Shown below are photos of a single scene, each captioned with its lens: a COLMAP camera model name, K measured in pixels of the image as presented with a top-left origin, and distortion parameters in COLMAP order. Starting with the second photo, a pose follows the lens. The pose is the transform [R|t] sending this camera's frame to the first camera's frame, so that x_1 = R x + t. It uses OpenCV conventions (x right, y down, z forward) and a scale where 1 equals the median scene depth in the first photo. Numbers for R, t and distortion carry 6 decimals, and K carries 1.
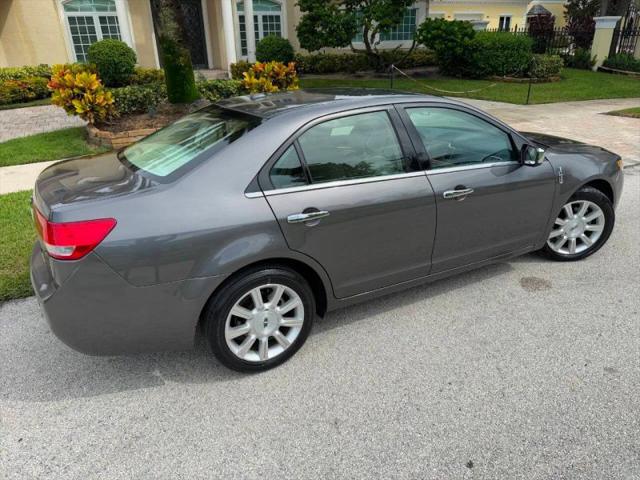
lens RADIAL K [[457.6, 0, 320.0], [0, 457.6, 240.0], [0, 0, 1]] dist [-0.003143, -0.006591]
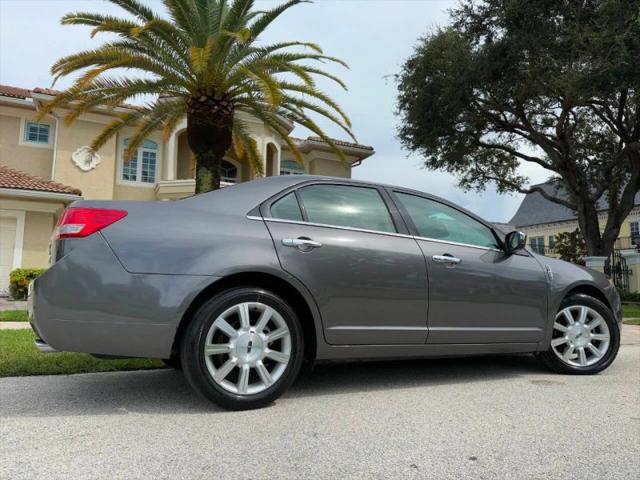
lens RADIAL K [[454.7, 0, 318.8], [0, 454.7, 240.4], [0, 0, 1]] dist [0.003551, -0.010679]
pose [[0.998298, 0.035181, -0.046506, 0.020260], [-0.053973, 0.859379, -0.508483, 0.154447], [0.022077, 0.510128, 0.859815, 0.025436]]
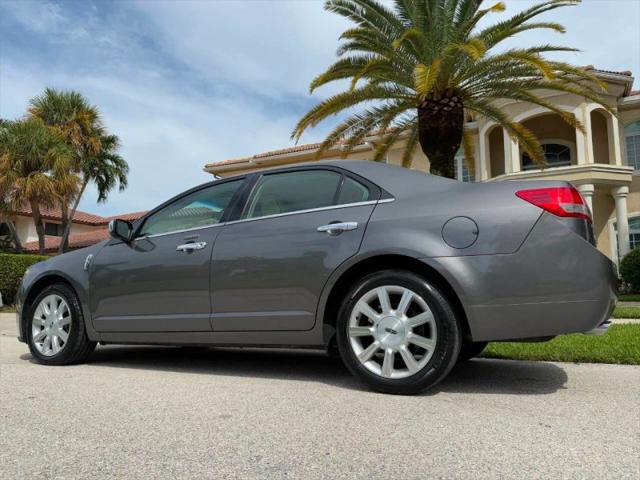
lens RADIAL K [[449.5, 0, 319.6], [0, 449.5, 242.7], [0, 0, 1]] dist [0.043791, -0.058904]
pose [[0.602004, -0.075132, -0.794951, 0.442584], [-0.328597, 0.884046, -0.332395, 0.076479], [0.727747, 0.461321, 0.507511, 0.204536]]
